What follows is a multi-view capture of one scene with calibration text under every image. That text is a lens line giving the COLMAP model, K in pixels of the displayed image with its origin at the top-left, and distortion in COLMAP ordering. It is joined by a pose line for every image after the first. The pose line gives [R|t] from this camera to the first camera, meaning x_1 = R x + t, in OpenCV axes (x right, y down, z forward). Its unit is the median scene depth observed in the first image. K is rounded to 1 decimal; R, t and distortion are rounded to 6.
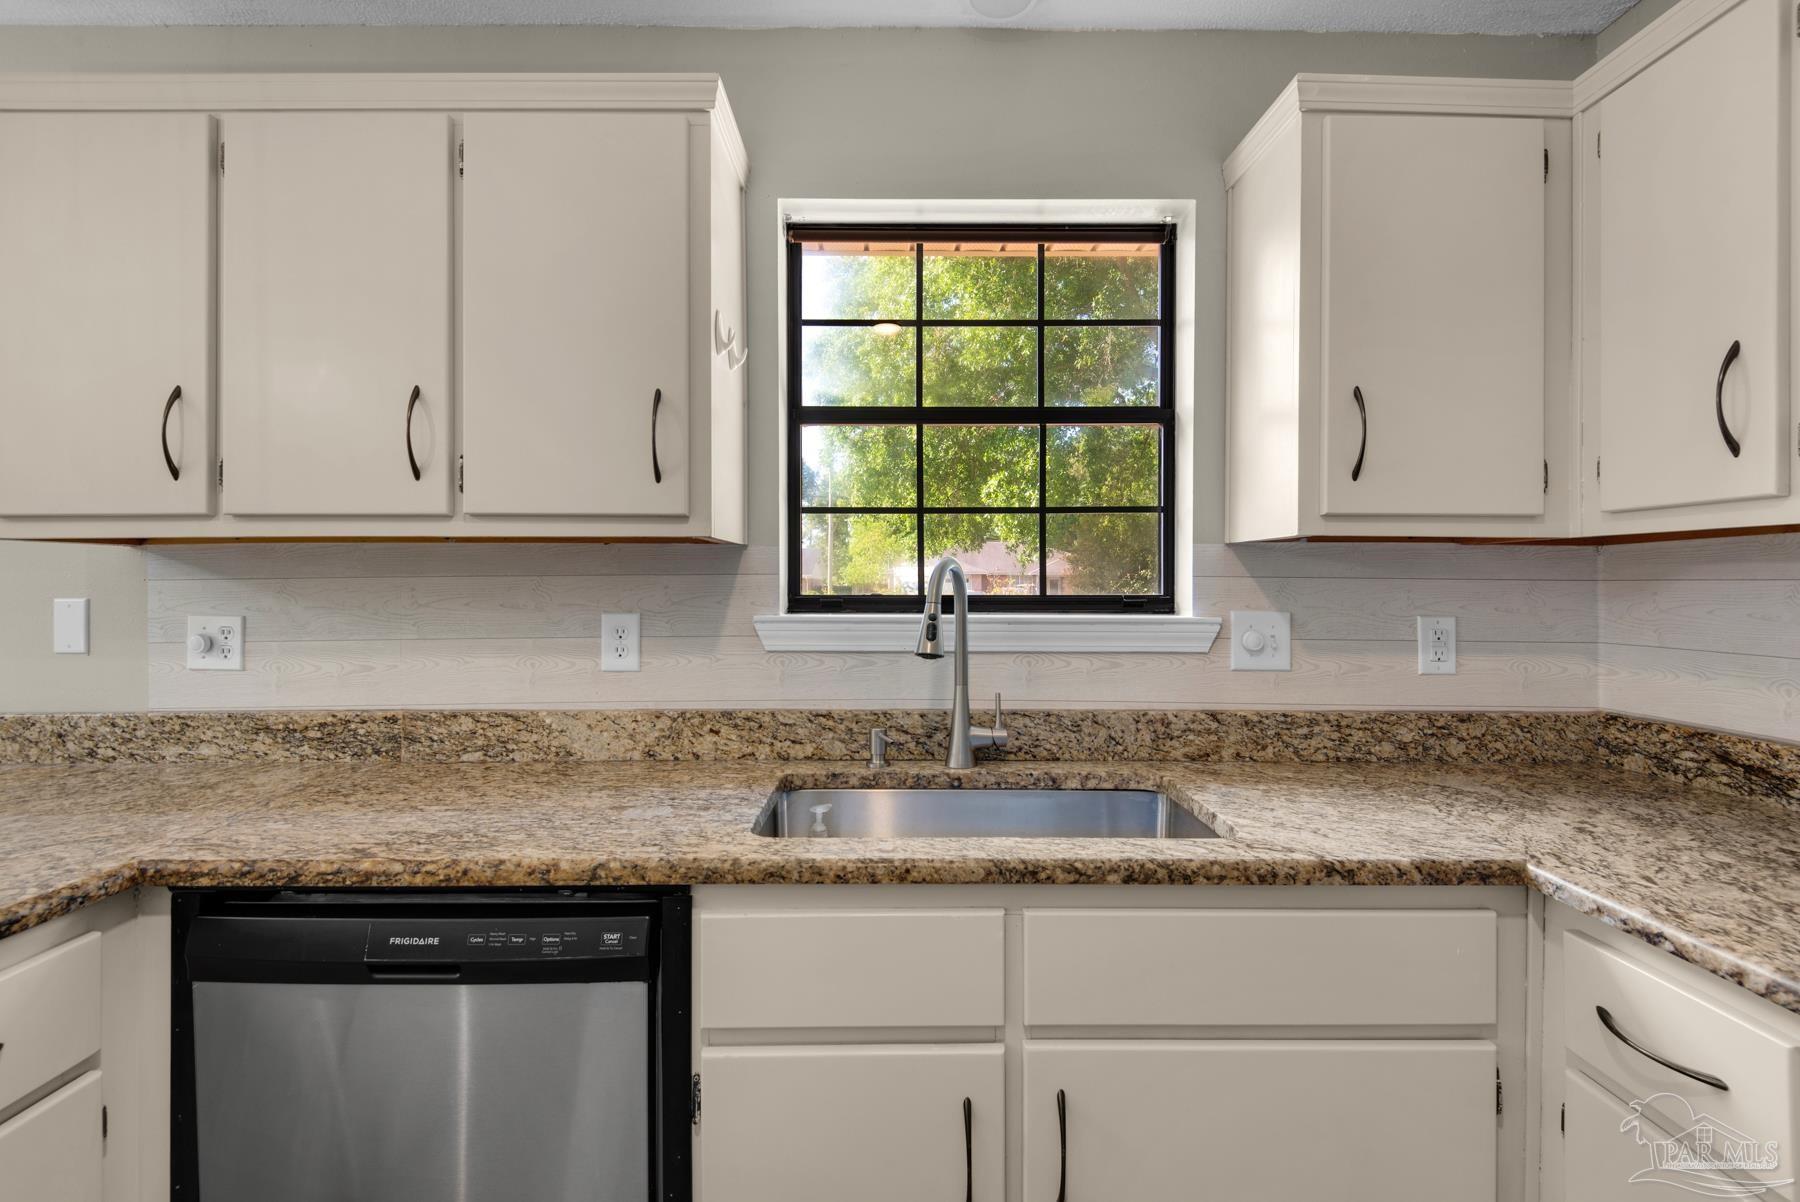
lens RADIAL K [[829.4, 0, 911.1], [0, 829.4, 582.7], [0, 0, 1]] dist [0.012180, -0.009635]
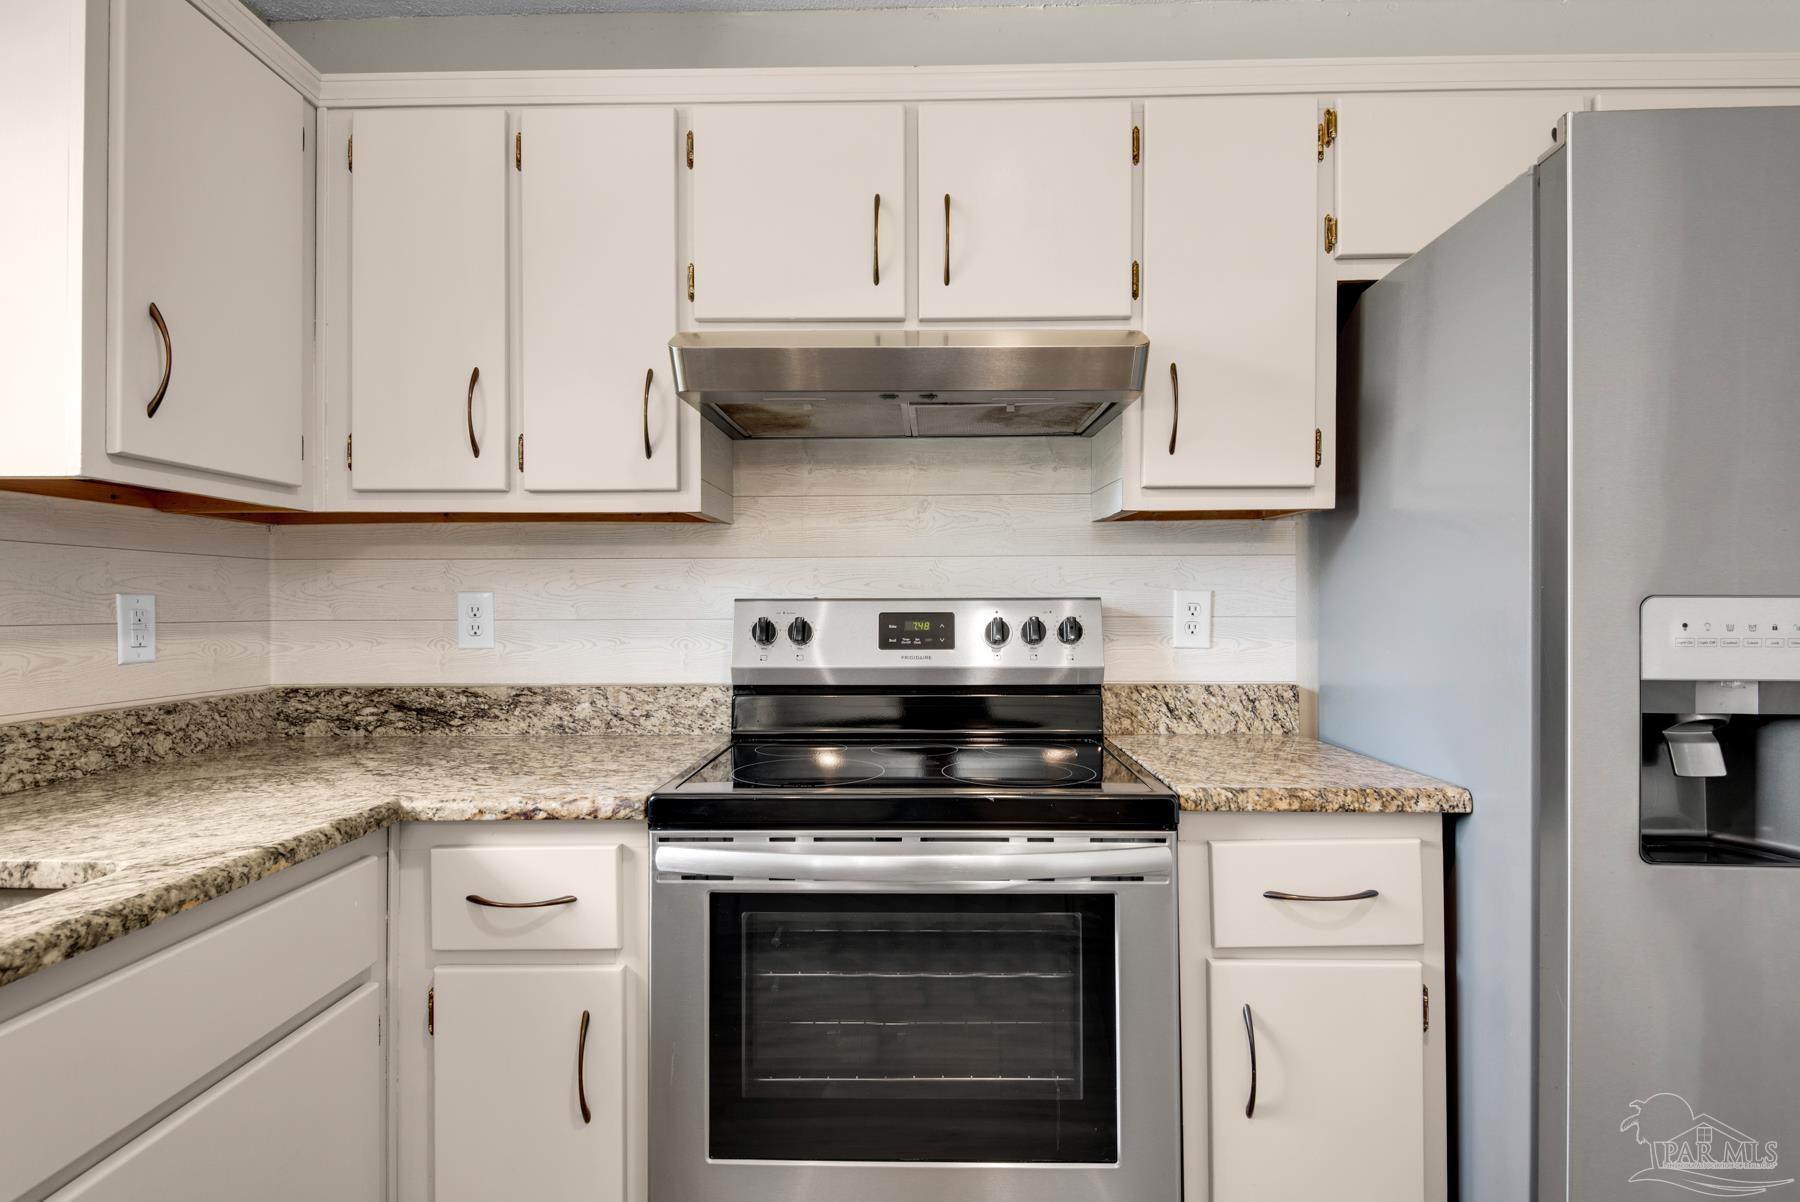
lens RADIAL K [[973.6, 0, 896.8], [0, 973.6, 602.3], [0, 0, 1]] dist [0.003952, 0.000255]
pose [[0.023744, -0.001210, 0.999717, -0.384001], [0.002352, 0.999997, 0.001155, 0.056051], [-0.999715, 0.002324, 0.023746, 0.232174]]
